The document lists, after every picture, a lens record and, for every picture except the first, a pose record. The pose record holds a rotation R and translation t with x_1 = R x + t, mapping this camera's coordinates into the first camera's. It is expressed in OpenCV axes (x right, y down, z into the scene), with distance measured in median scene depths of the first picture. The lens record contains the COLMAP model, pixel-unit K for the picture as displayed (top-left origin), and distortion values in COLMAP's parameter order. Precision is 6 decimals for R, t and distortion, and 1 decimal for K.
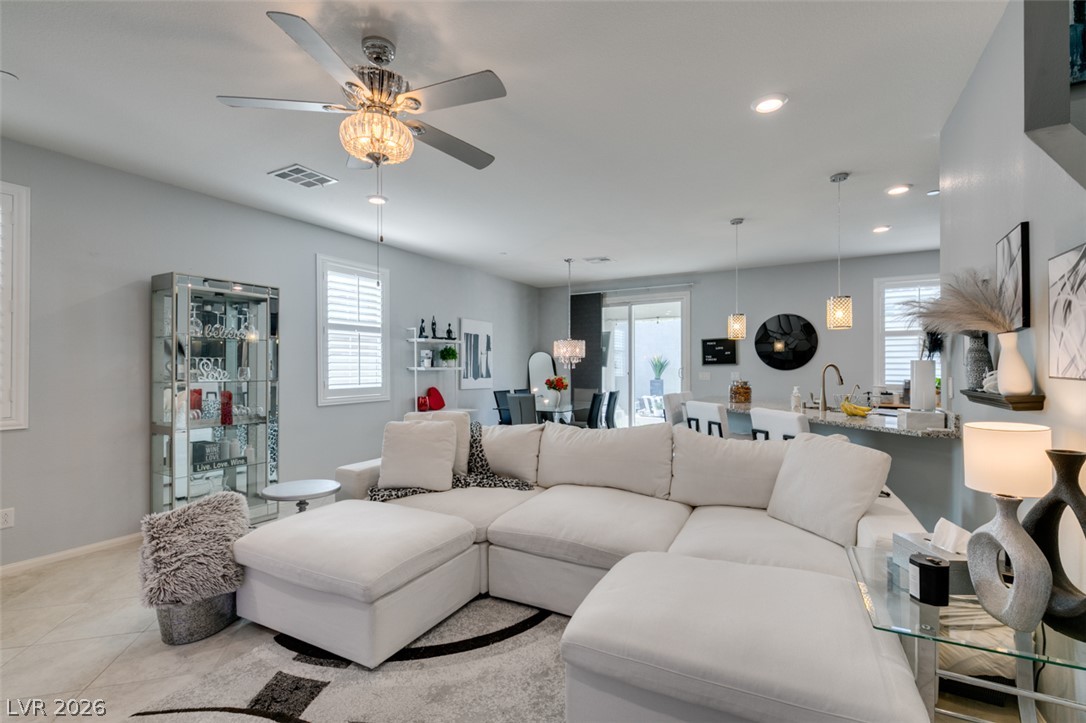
lens RADIAL K [[490.0, 0, 546.8], [0, 490.0, 364.7], [0, 0, 1]] dist [-0.000312, -0.000535]
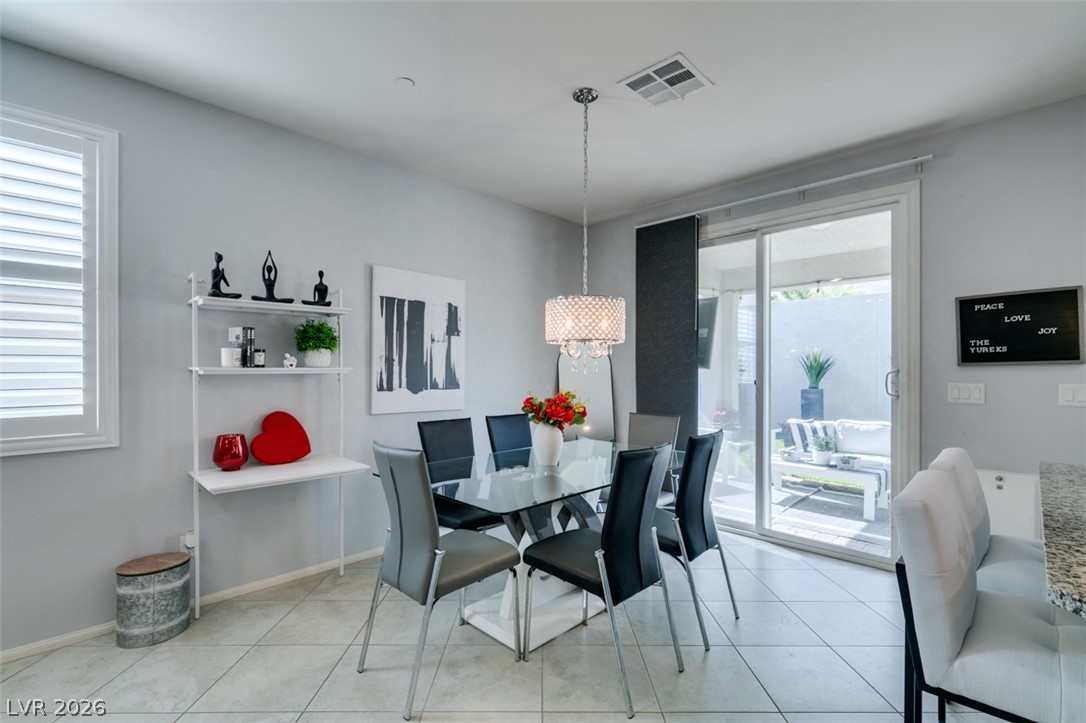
lens RADIAL K [[490.0, 0, 545.2], [0, 490.0, 366.6], [0, 0, 1]] dist [-0.000312, -0.000535]
pose [[0.964747, 0.003121, -0.263162, 0.106835], [-0.002963, 0.999995, 0.000997, 0.003090], [0.263164, -0.000182, 0.964751, 0.553116]]
